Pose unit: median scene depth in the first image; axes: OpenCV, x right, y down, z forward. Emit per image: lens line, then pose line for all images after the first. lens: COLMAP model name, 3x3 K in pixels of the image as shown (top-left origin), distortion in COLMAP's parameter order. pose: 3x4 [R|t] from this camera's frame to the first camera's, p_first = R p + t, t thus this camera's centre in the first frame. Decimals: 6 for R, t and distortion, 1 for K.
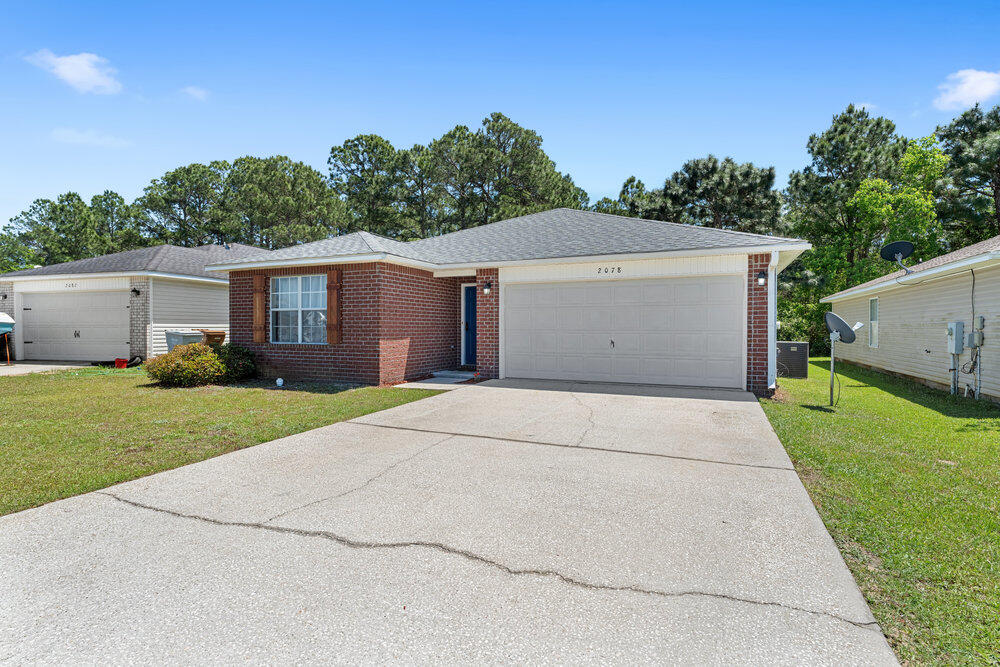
lens RADIAL K [[496.7, 0, 500.0], [0, 496.7, 333.5], [0, 0, 1]] dist [-0.000246, -0.000464]
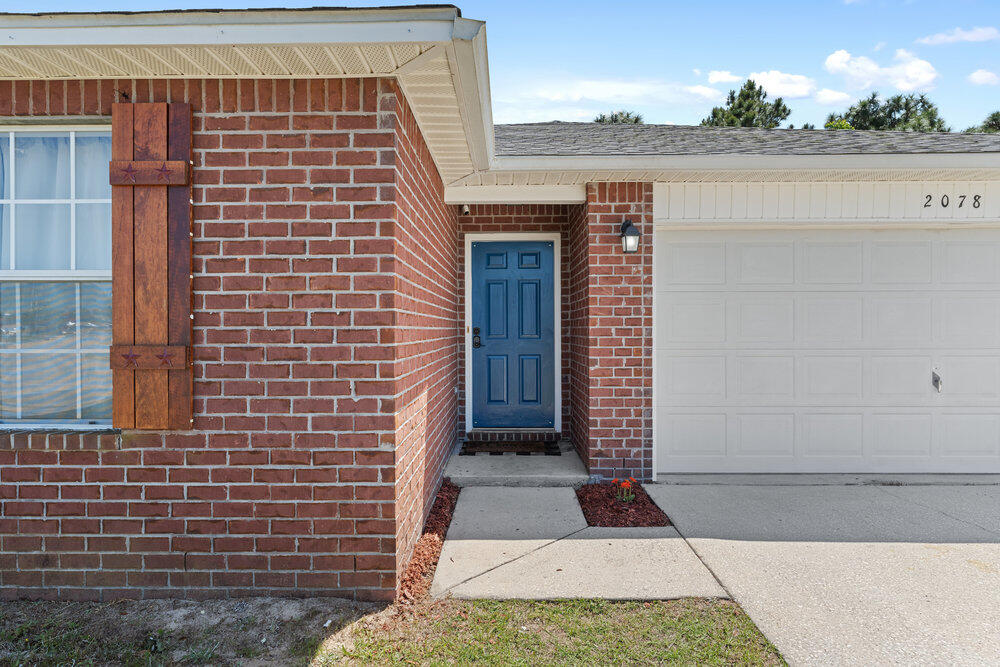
lens RADIAL K [[551.2, 0, 497.8], [0, 551.2, 337.5], [0, 0, 1]] dist [0.000016, -0.000540]
pose [[0.919775, -0.010247, 0.392312, -0.264825], [0.008376, 0.999944, 0.006480, -0.019754], [-0.392357, -0.002674, 0.919809, 0.651807]]
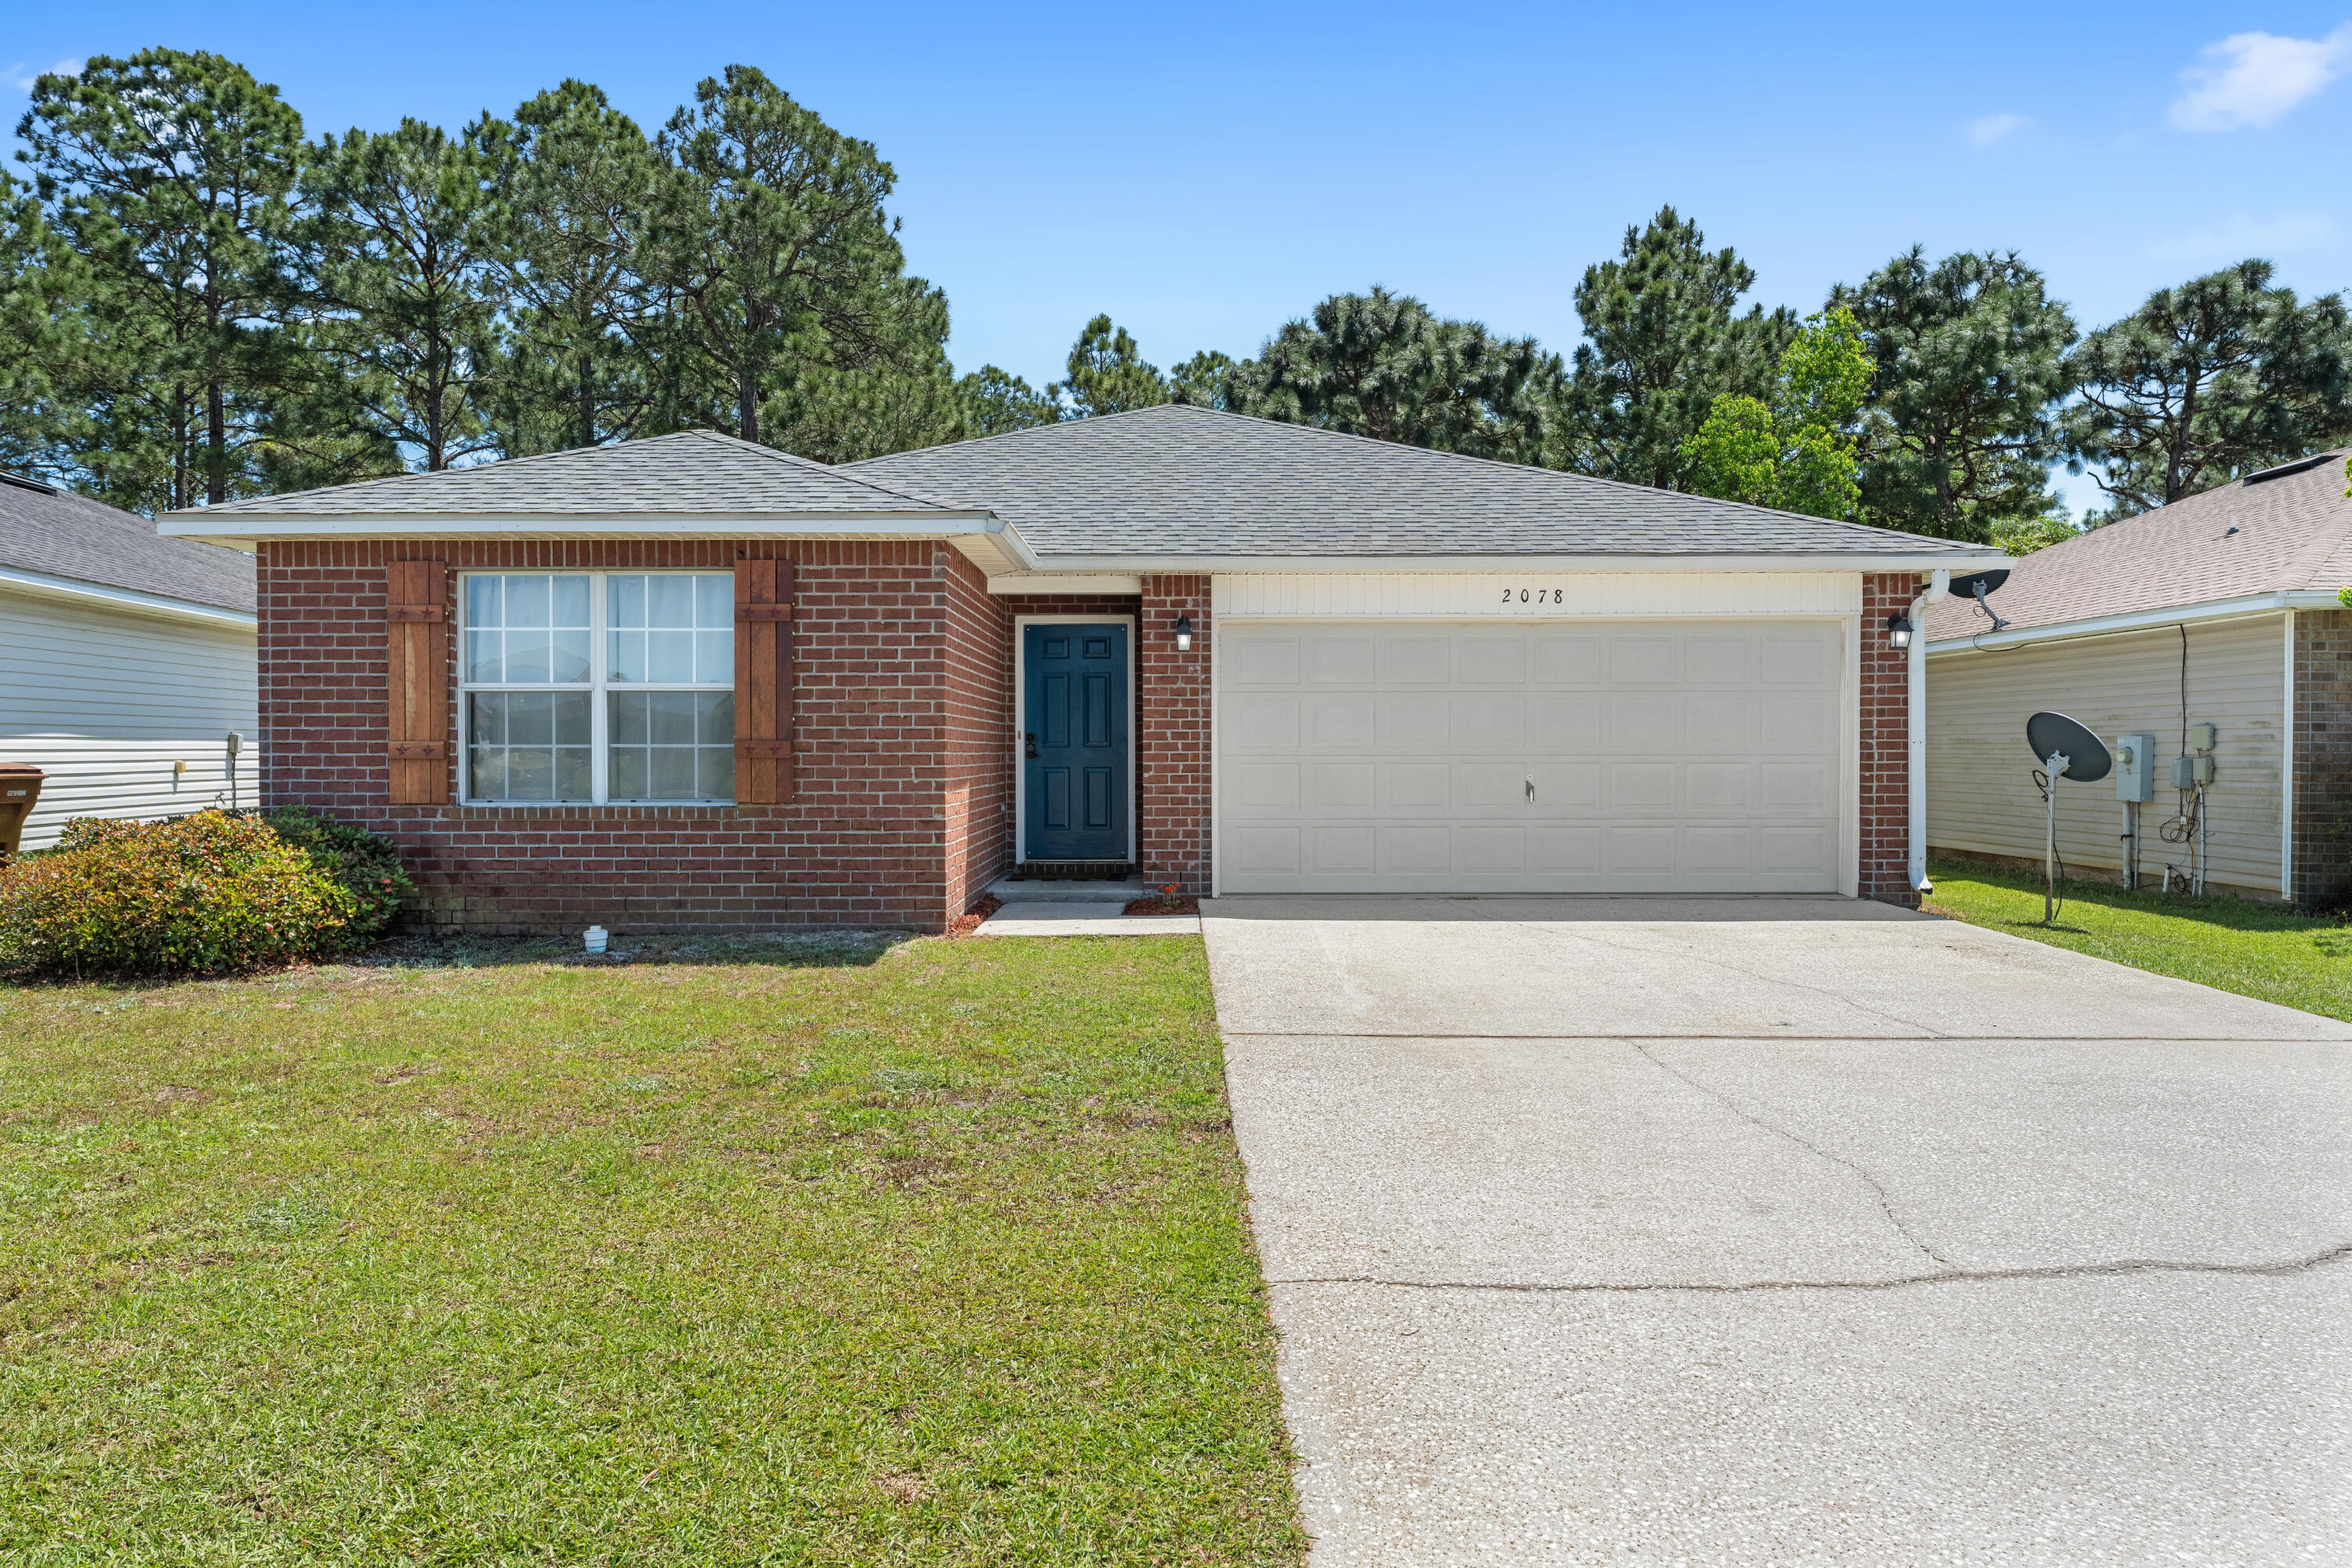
lens RADIAL K [[1494.4, 0, 1176.0], [0, 1494.4, 784.0], [0, 0, 1]] dist [-0.002449, 0.001434]
pose [[0.914383, -0.011641, 0.404682, -0.434820], [0.007256, 0.999897, 0.012367, -0.000444], [-0.404784, -0.008372, 0.914374, 0.062896]]
